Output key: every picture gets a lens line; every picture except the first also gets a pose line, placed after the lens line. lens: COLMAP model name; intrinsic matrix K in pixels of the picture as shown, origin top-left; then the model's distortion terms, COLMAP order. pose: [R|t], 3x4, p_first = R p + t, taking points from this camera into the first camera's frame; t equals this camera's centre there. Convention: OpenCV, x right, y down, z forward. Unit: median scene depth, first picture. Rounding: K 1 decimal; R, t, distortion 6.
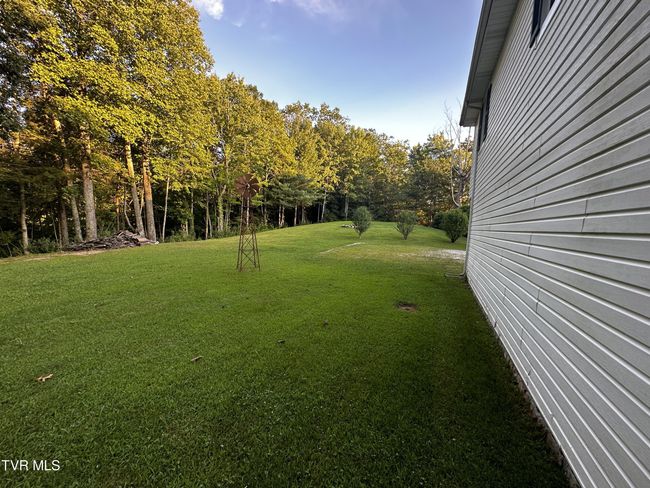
lens RADIAL K [[258.6, 0, 325.0], [0, 258.6, 244.0], [0, 0, 1]] dist [-0.003550, 0.000725]
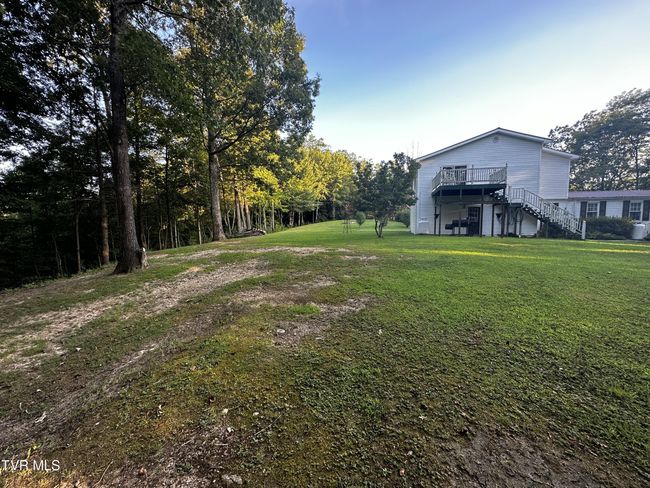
lens RADIAL K [[258.6, 0, 325.0], [0, 258.6, 244.0], [0, 0, 1]] dist [-0.003550, 0.000725]
pose [[0.986922, -0.060390, 0.149456, -0.196099], [0.061665, 0.998089, -0.003906, 0.041071], [-0.148935, 0.013071, 0.988761, -0.385724]]
